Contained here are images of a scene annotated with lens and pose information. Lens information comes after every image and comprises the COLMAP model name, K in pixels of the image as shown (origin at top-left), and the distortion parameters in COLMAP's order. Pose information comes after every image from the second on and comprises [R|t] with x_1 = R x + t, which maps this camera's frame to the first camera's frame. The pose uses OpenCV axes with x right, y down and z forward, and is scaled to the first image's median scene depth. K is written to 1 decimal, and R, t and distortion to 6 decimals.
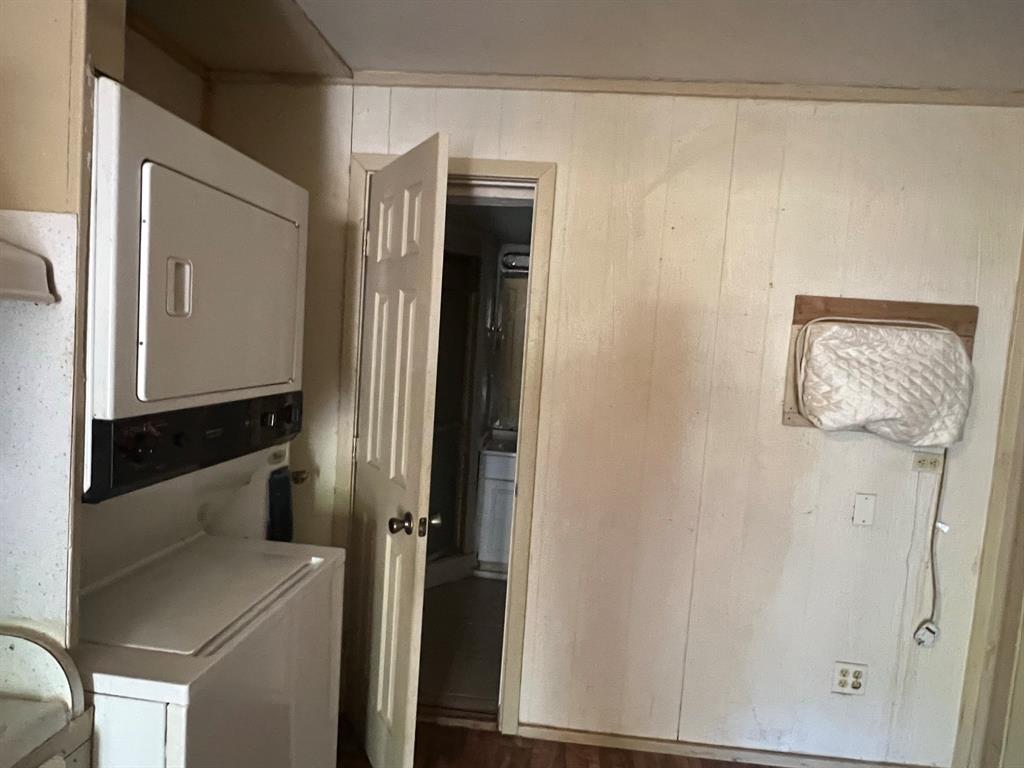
lens RADIAL K [[599.9, 0, 510.3], [0, 599.9, 380.3], [0, 0, 1]] dist [0.003667, -0.002325]
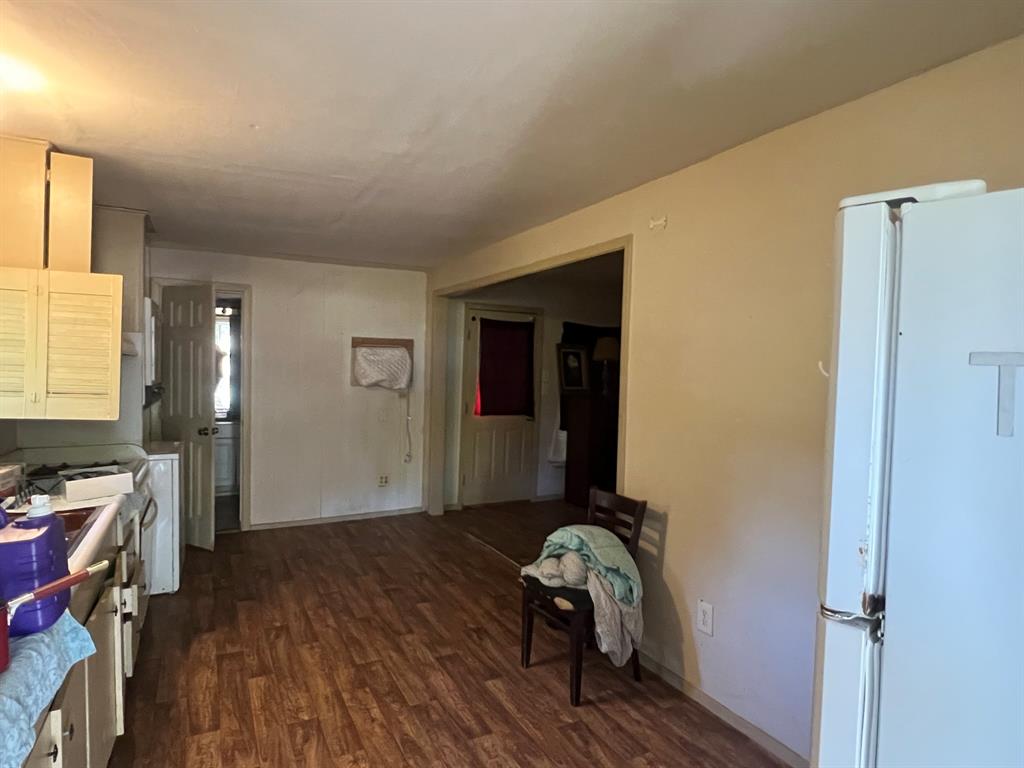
lens RADIAL K [[599.9, 0, 506.7], [0, 599.9, 381.9], [0, 0, 1]] dist [0.003667, -0.002325]
pose [[0.844144, -0.067481, 0.531853, -0.380446], [0.075187, 0.997144, 0.007182, 0.090774], [-0.530818, 0.033925, 0.846806, -1.643629]]
